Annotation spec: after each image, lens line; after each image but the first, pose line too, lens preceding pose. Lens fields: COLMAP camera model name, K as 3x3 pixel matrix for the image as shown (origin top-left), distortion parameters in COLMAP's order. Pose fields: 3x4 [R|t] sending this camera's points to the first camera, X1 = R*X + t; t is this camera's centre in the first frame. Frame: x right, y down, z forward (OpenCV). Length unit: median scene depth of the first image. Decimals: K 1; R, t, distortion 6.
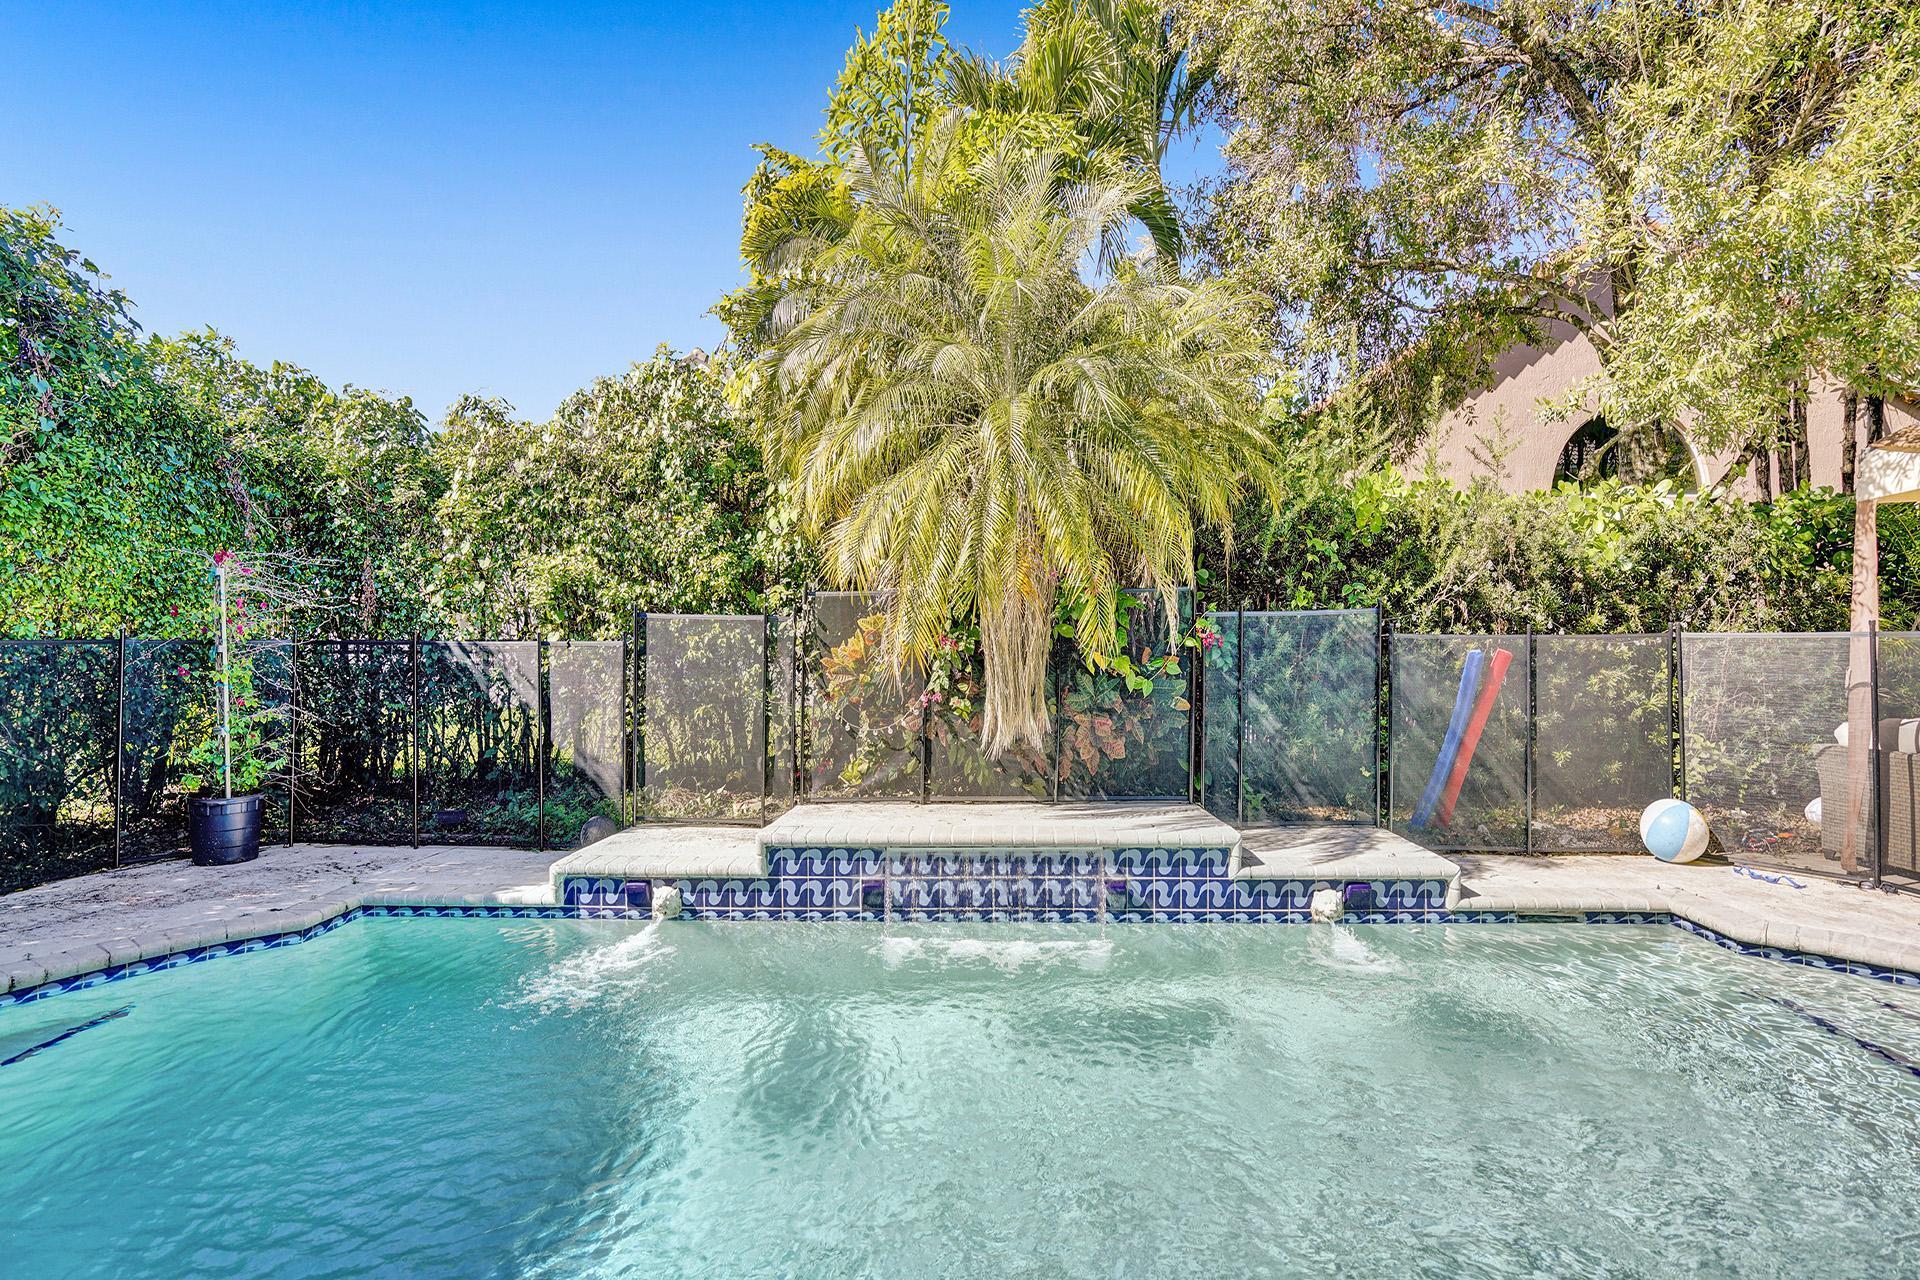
lens RADIAL K [[865.0, 0, 966.4], [0, 865.0, 658.2], [0, 0, 1]] dist [0.001689, -0.005476]
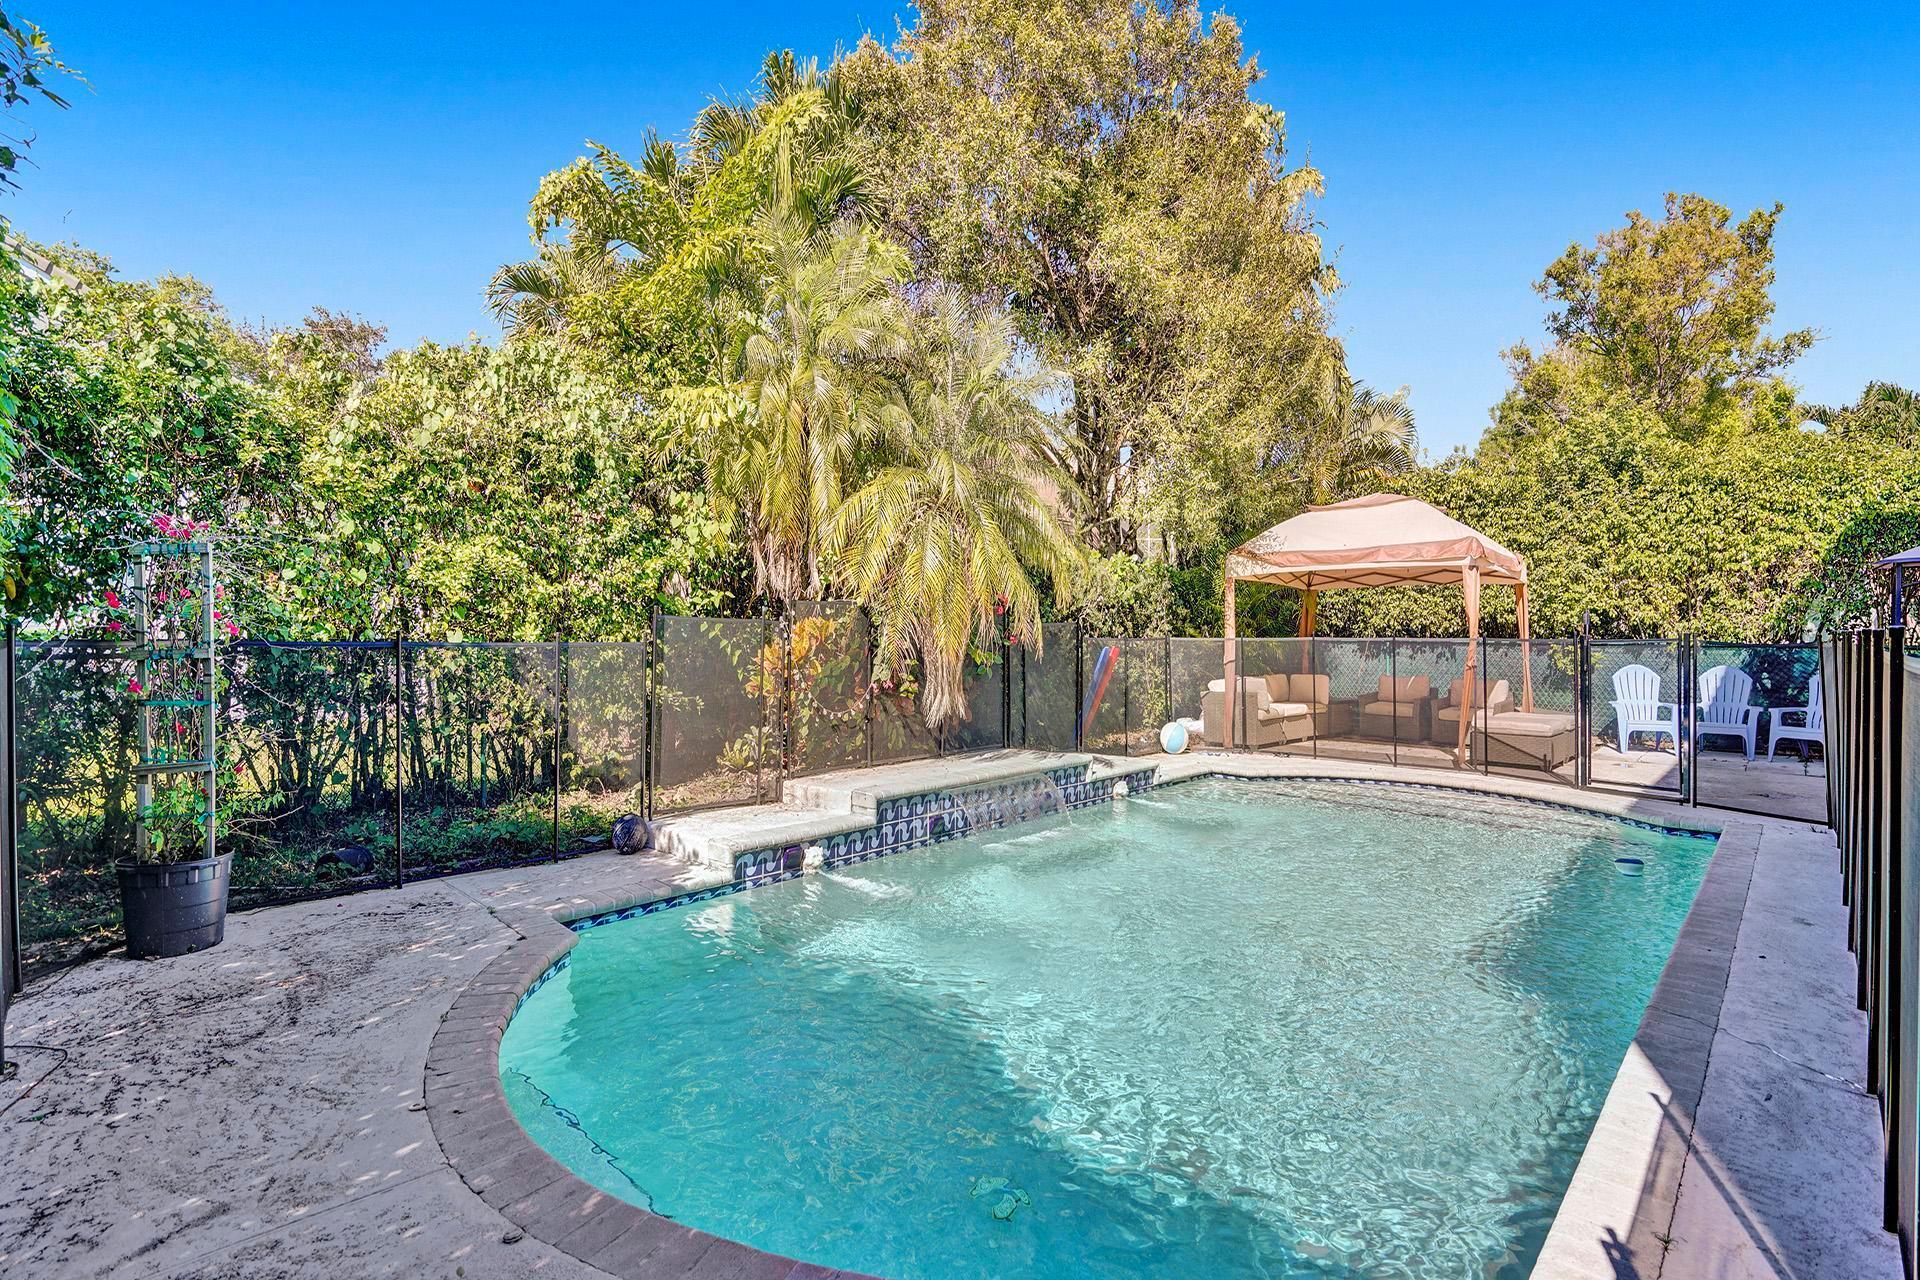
lens RADIAL K [[891.7, 0, 958.1], [0, 891.7, 630.2], [0, 0, 1]] dist [0.000393, 0.000664]
pose [[0.662616, 0.009261, 0.748902, -1.150915], [0.015392, 0.999544, -0.025980, -0.000664], [-0.748801, 0.028742, 0.662171, 0.022431]]
